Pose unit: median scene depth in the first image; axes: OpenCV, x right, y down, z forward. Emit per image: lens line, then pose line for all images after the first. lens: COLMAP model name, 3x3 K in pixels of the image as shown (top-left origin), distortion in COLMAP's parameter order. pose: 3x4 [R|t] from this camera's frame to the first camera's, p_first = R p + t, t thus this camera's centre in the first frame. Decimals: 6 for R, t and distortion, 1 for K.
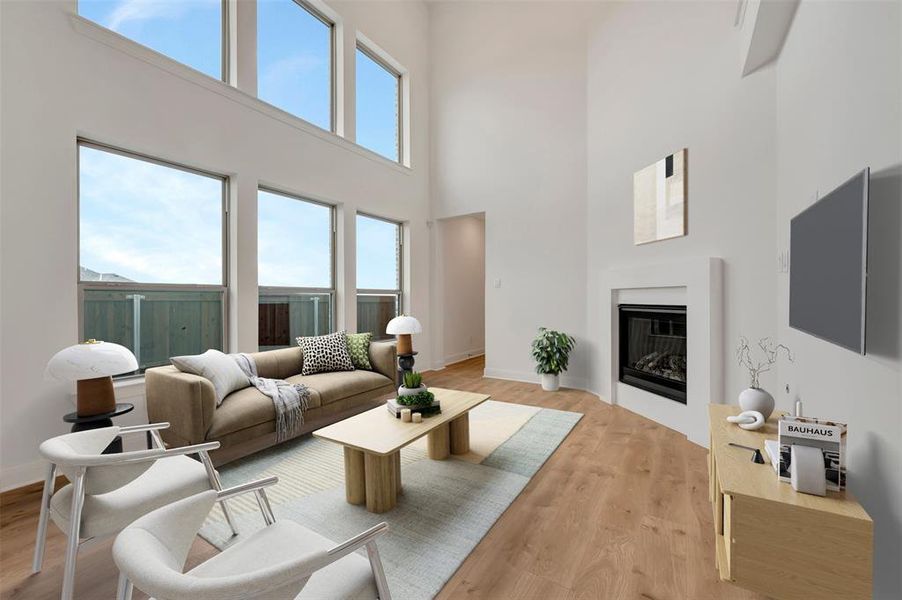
lens RADIAL K [[356.7, 0, 459.5], [0, 356.7, 298.0], [0, 0, 1]] dist [0.000140, -0.000194]
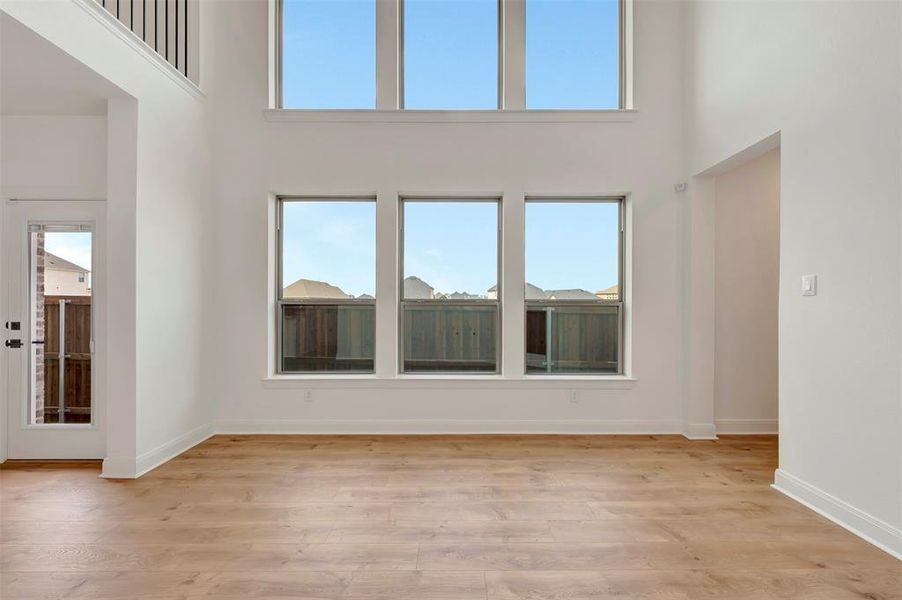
lens RADIAL K [[356.7, 0, 457.2], [0, 356.7, 302.4], [0, 0, 1]] dist [0.000140, -0.000194]
pose [[0.538940, 0.009614, -0.842289, 0.316950], [-0.009059, 0.999943, 0.005616, -0.027950], [0.842296, 0.004604, 0.538996, 0.534149]]
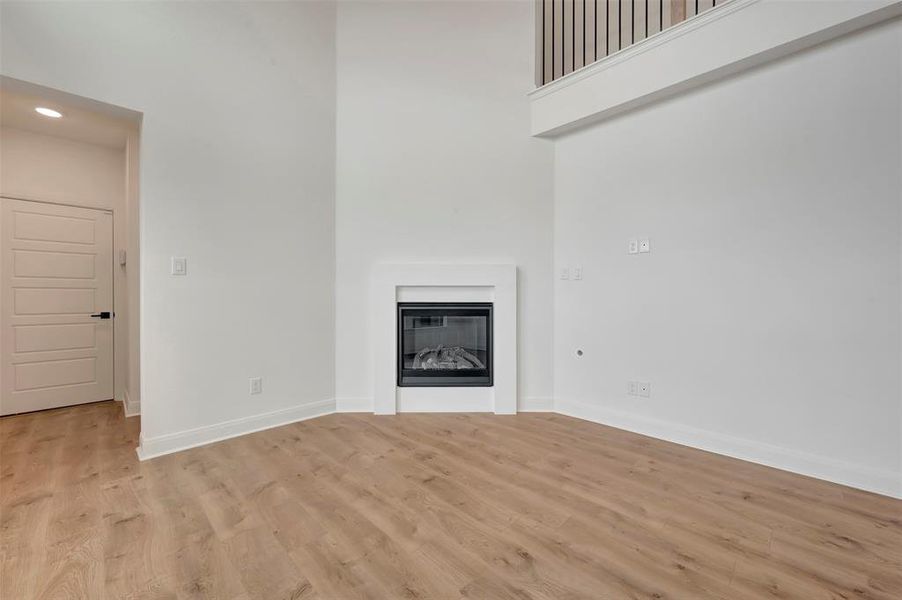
lens RADIAL K [[356.7, 0, 451.8], [0, 356.7, 297.7], [0, 0, 1]] dist [0.000140, -0.000194]
pose [[0.225633, -0.000052, 0.974212, -0.415949], [0.002178, 0.999998, -0.000451, 0.004886], [-0.974210, 0.002224, 0.225632, 0.656919]]
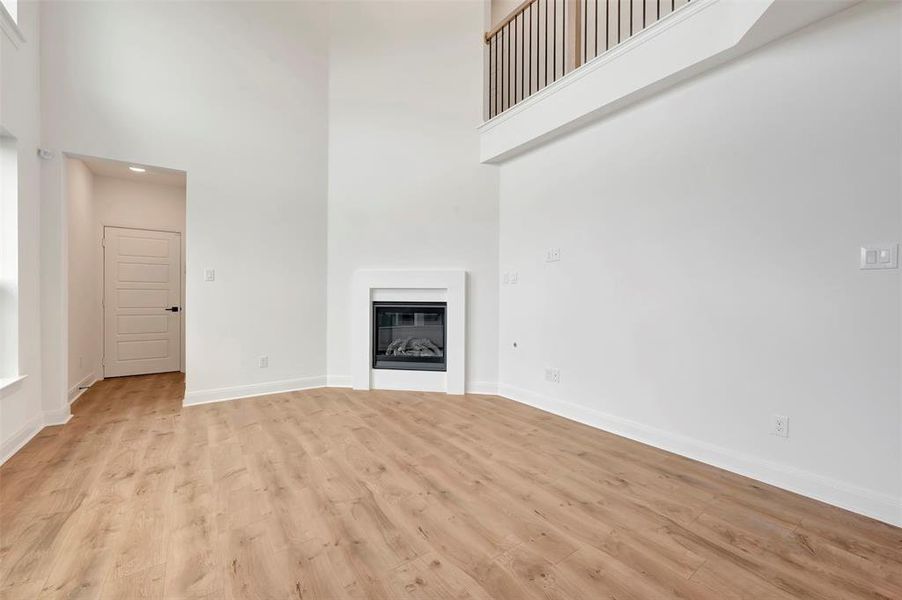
lens RADIAL K [[356.7, 0, 450.2], [0, 356.7, 300.4], [0, 0, 1]] dist [0.000140, -0.000194]
pose [[0.383697, -0.001850, 0.923457, -0.521537], [-0.004285, 0.999984, 0.003784, 0.007108], [-0.923449, -0.005409, 0.383683, 0.326762]]
